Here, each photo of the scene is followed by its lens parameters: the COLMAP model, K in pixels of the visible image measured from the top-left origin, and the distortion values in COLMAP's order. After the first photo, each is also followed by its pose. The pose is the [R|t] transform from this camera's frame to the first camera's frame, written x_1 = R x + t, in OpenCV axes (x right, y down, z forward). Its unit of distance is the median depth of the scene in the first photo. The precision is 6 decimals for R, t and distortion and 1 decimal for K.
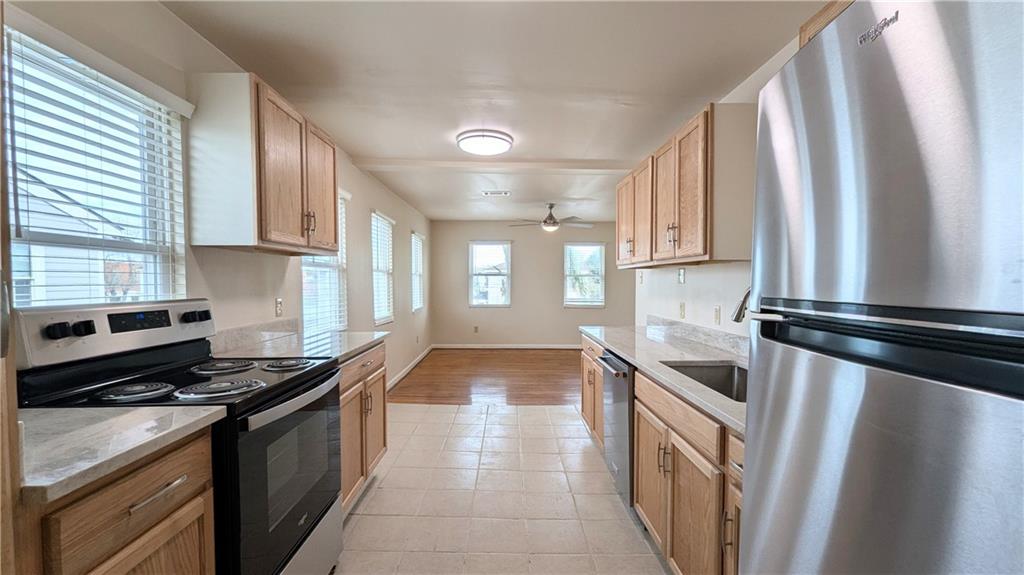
lens RADIAL K [[431.3, 0, 516.8], [0, 431.3, 291.8], [0, 0, 1]] dist [0.001505, -0.000285]
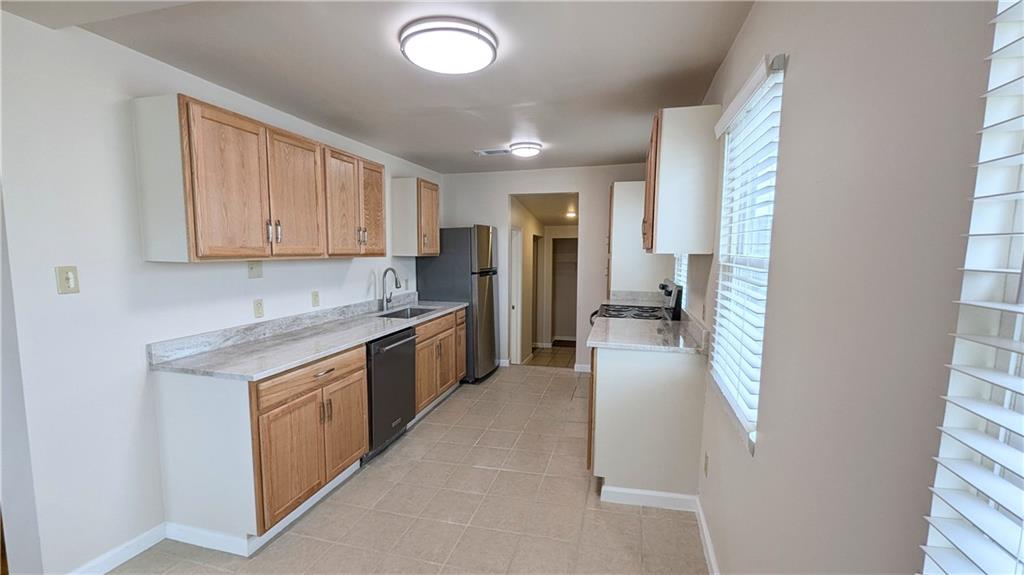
lens RADIAL K [[424.0, 0, 514.6], [0, 424.0, 294.7], [0, 0, 1]] dist [0.000568, 0.000392]
pose [[-0.962467, -0.034276, 0.269226, -0.141025], [0.000629, 0.991708, 0.128507, -0.038586], [-0.271398, 0.123853, -0.954465, 0.655679]]
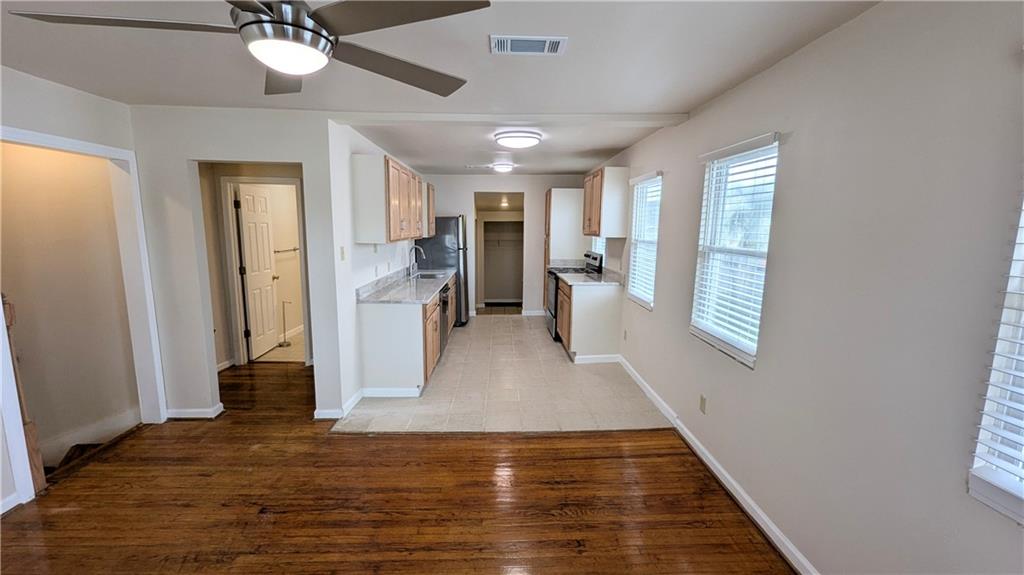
lens RADIAL K [[424.0, 0, 514.6], [0, 424.0, 294.7], [0, 0, 1]] dist [0.000568, 0.000392]
pose [[-0.999721, -0.005642, -0.022941, -0.023891], [-0.009729, 0.983220, 0.182162, -0.056496], [0.021528, 0.182334, -0.983001, 0.937000]]
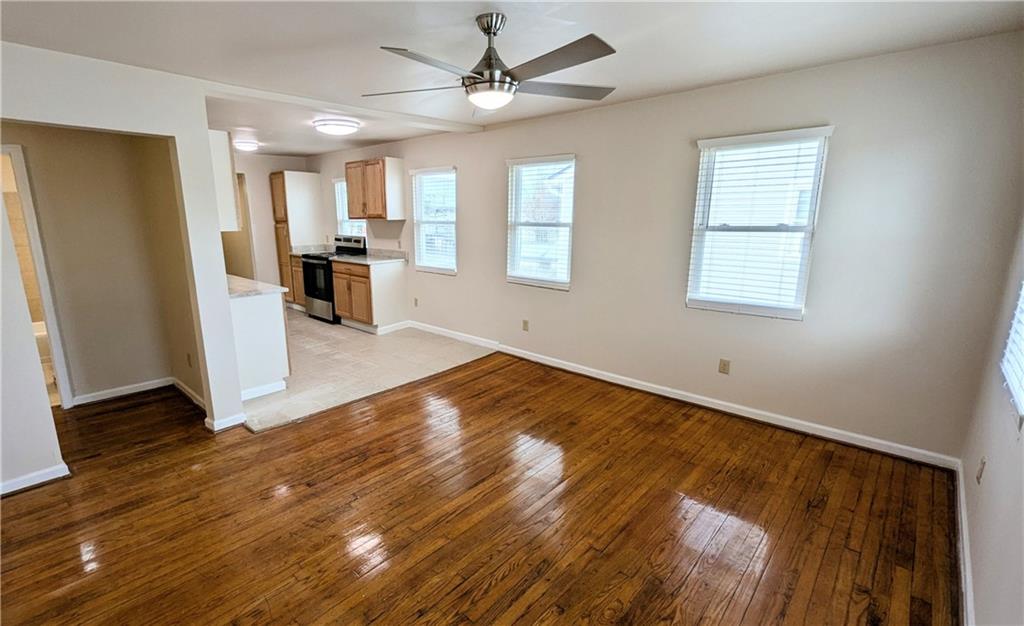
lens RADIAL K [[457.1, 0, 473.9], [0, 457.1, 325.8], [0, 0, 1]] dist [-0.000652, -0.000208]
pose [[-0.702680, 0.174318, -0.689822, 0.264810], [-0.011270, 0.966675, 0.255758, -0.052877], [0.711417, 0.187490, -0.677298, 0.960245]]
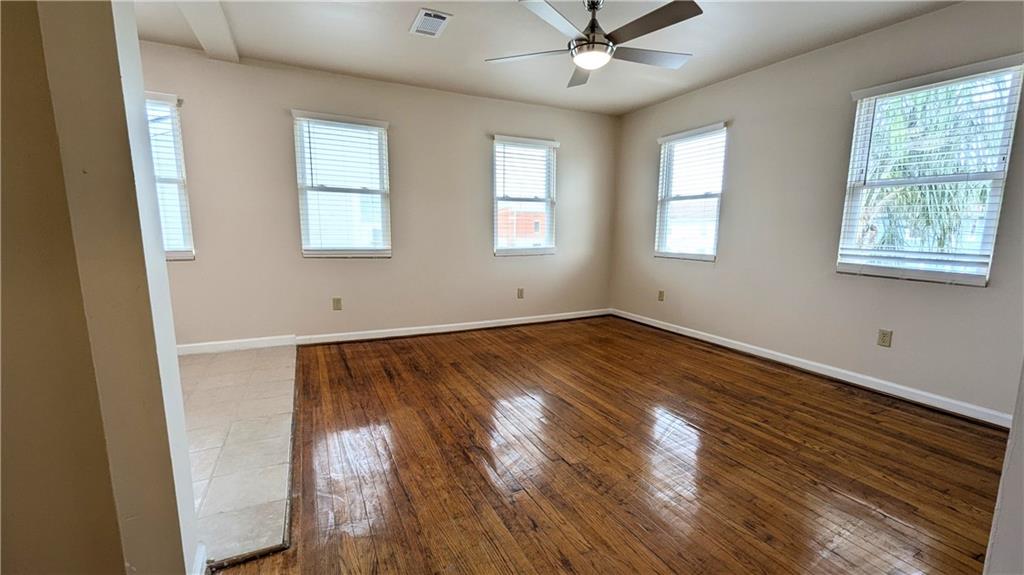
lens RADIAL K [[424.0, 0, 514.6], [0, 424.0, 294.7], [0, 0, 1]] dist [0.000568, 0.000392]
pose [[0.435349, 0.140903, -0.889167, 0.324150], [-0.032805, 0.989503, 0.140741, 0.012349], [0.899664, -0.032103, 0.435401, 0.579713]]
